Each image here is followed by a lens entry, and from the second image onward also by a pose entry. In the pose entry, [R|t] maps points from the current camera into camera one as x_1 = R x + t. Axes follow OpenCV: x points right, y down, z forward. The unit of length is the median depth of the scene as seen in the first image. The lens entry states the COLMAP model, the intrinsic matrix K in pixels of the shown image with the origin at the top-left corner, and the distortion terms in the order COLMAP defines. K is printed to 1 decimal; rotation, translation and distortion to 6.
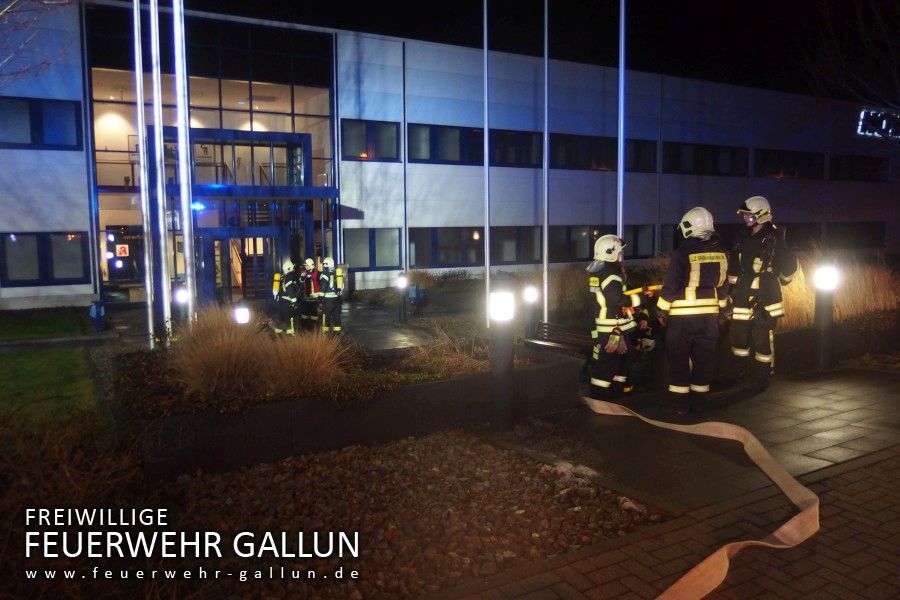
lens RADIAL K [[673.6, 0, 450.1], [0, 673.6, 297.4], [0, 0, 1]] dist [-0.048543, 0.017607]
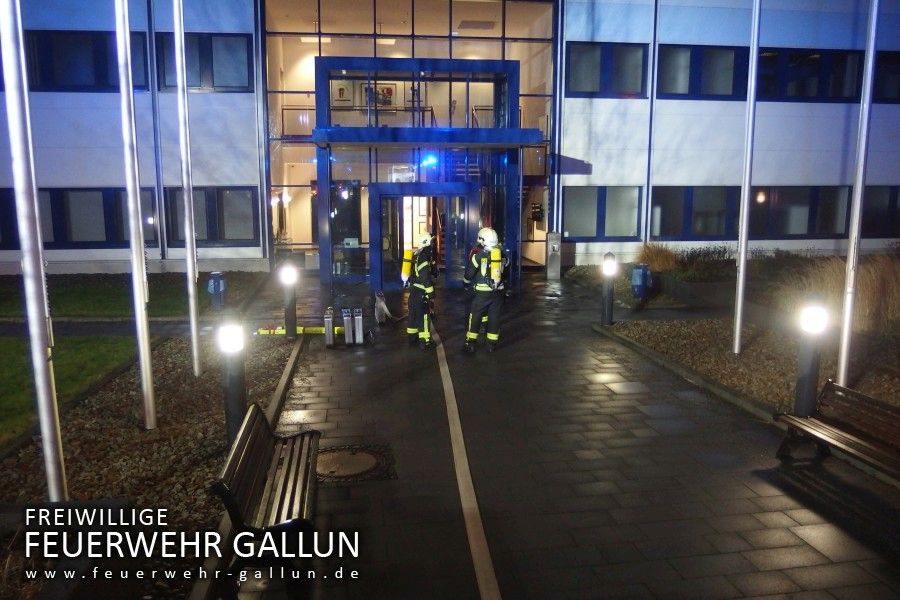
lens RADIAL K [[673.6, 0, 447.1], [0, 673.6, 306.5], [0, 0, 1]] dist [-0.048543, 0.017607]
pose [[0.918564, 0.076545, -0.387789, 0.029845], [-0.047555, 0.995345, 0.083825, -0.021804], [0.392400, -0.058558, 0.917929, 0.217865]]
